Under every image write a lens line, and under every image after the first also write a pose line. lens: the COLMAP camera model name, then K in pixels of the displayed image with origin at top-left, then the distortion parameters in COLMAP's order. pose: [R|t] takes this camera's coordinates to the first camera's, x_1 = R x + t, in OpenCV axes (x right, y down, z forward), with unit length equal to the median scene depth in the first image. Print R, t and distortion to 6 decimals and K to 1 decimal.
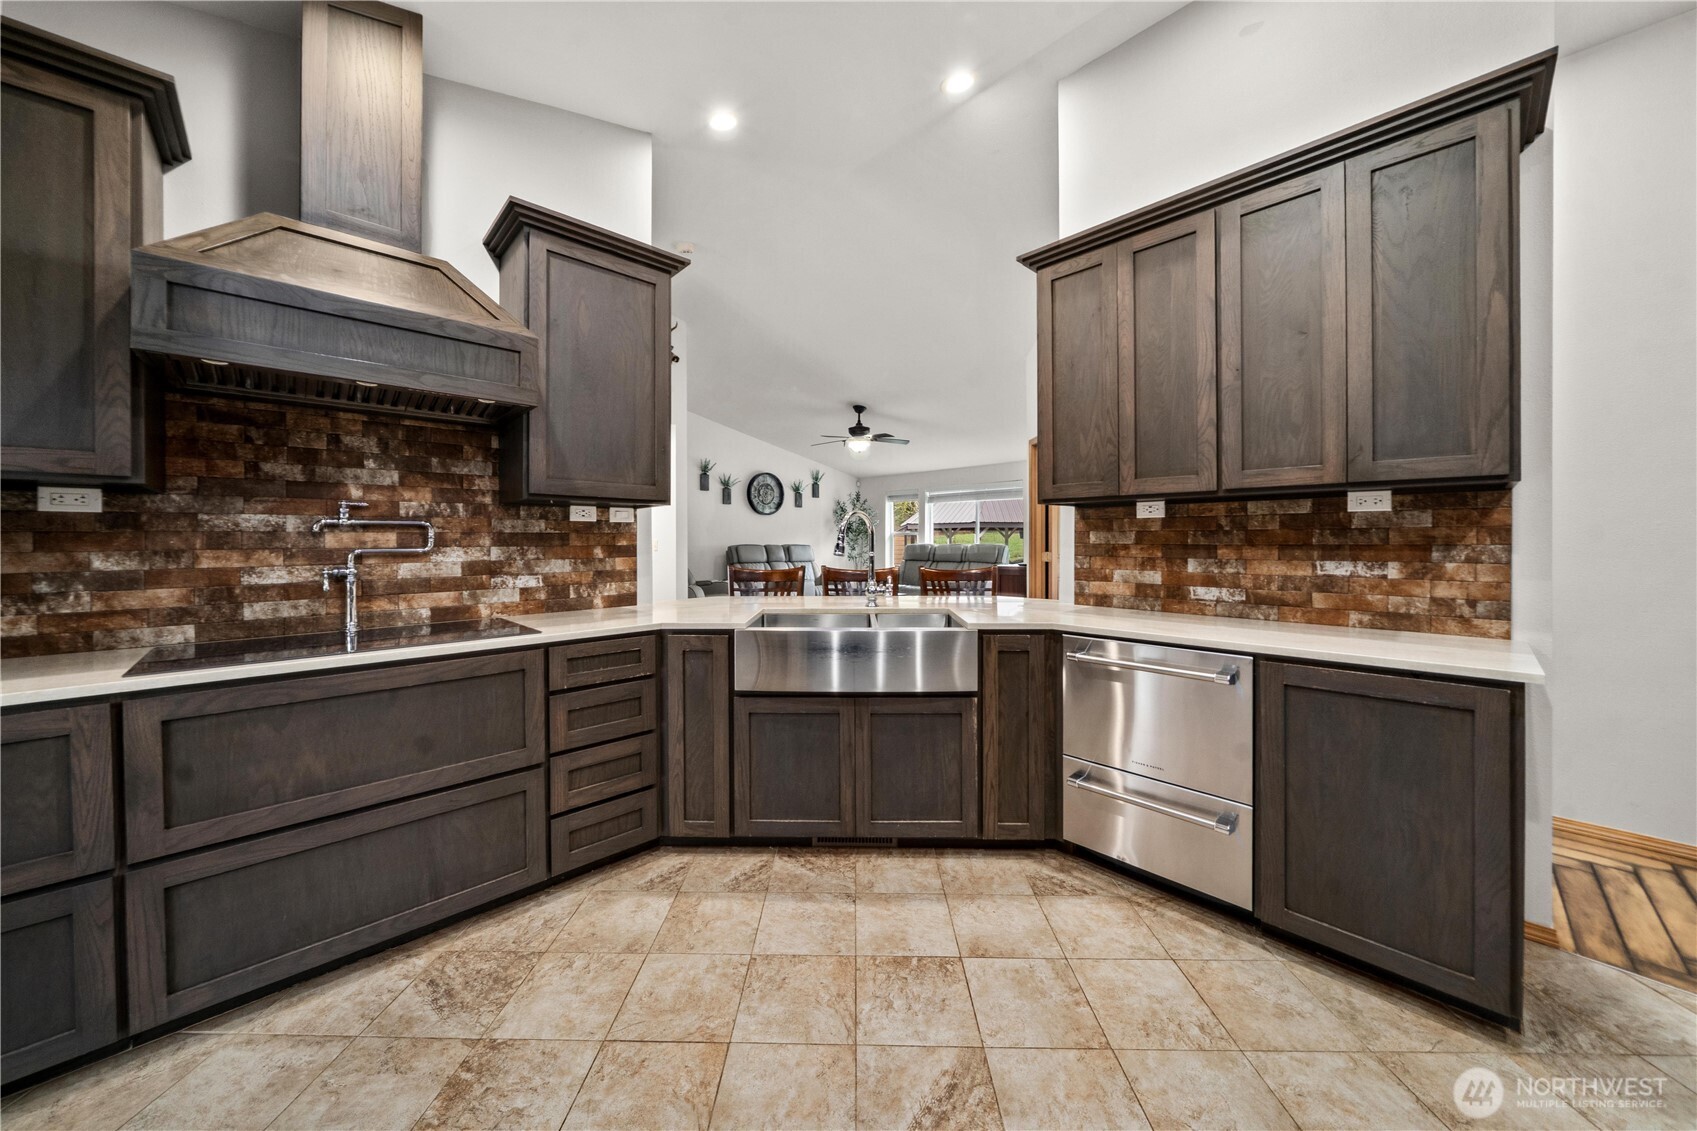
lens RADIAL K [[591.0, 0, 837.5], [0, 591.0, 542.7], [0, 0, 1]] dist [-0.000572, -0.000070]
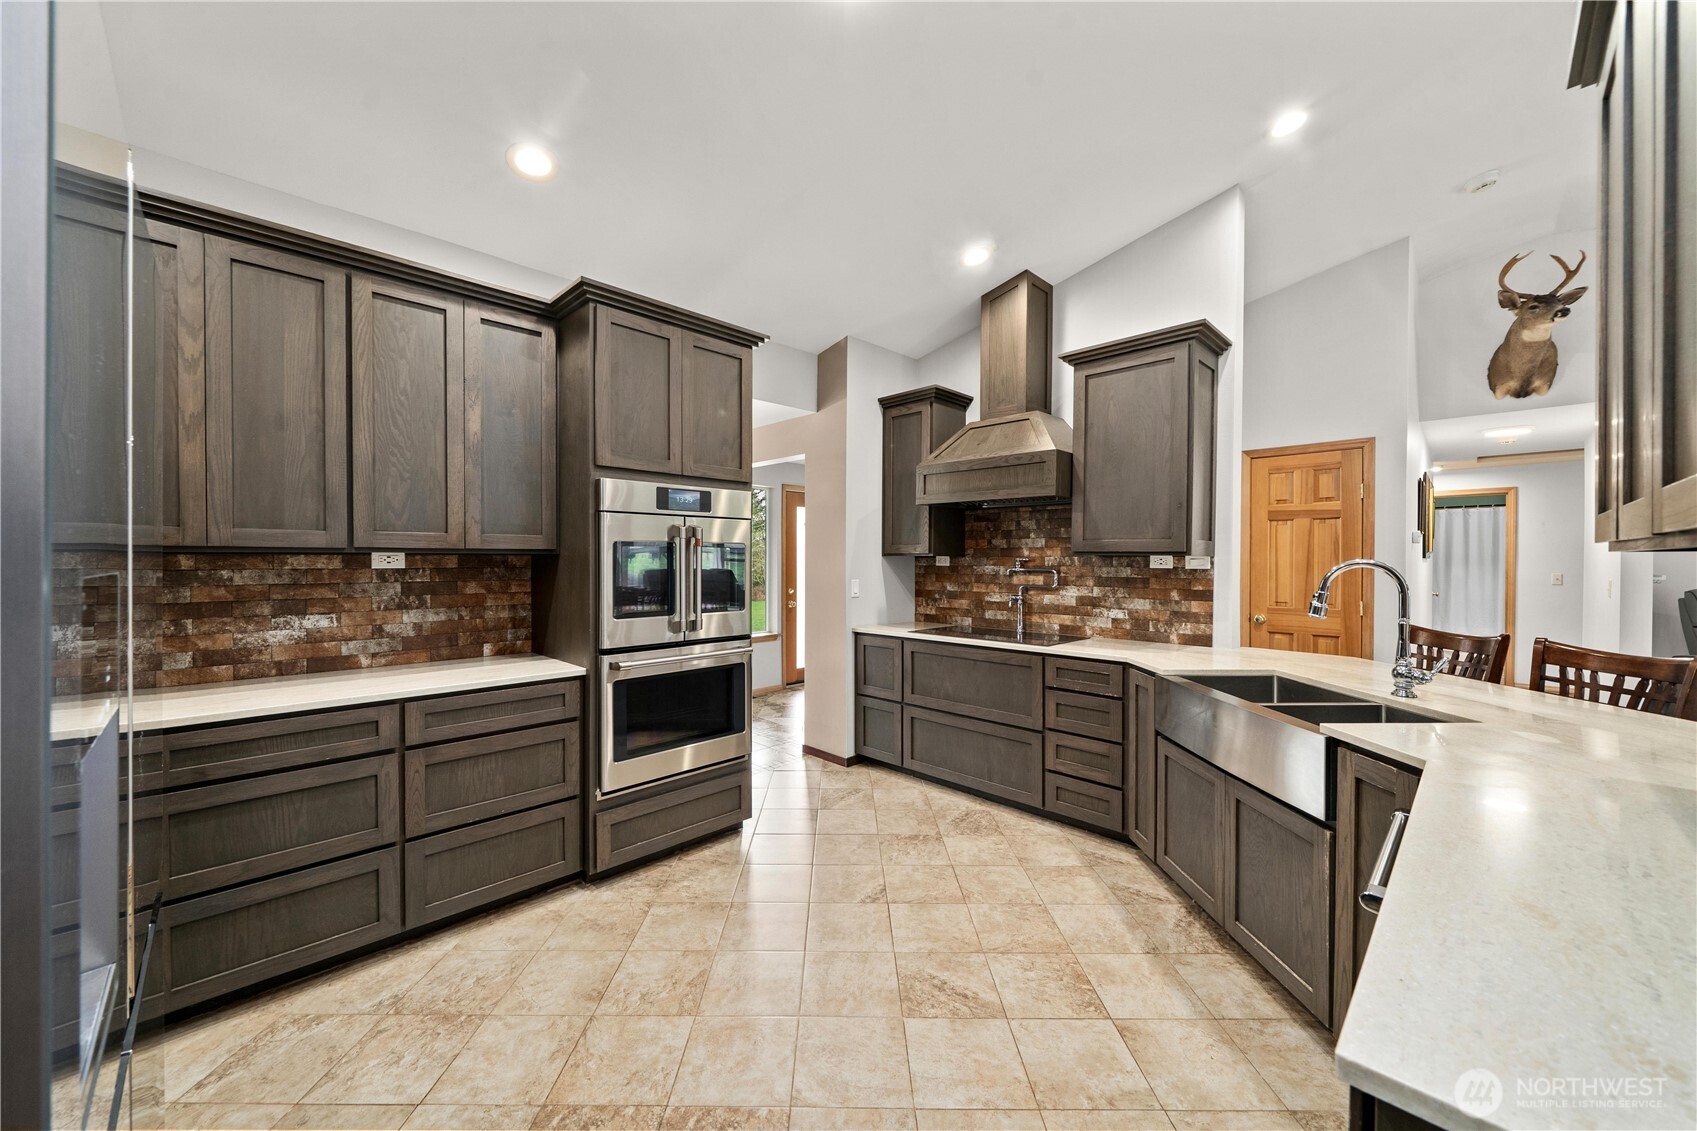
lens RADIAL K [[635.2, 0, 847.5], [0, 635.2, 562.5], [0, 0, 1]] dist [-0.000275, 0.000056]
pose [[0.026236, 0.009323, -0.999612, 1.063268], [-0.008280, 0.999924, 0.009109, -0.069511], [0.999621, 0.008038, 0.026312, 0.430114]]
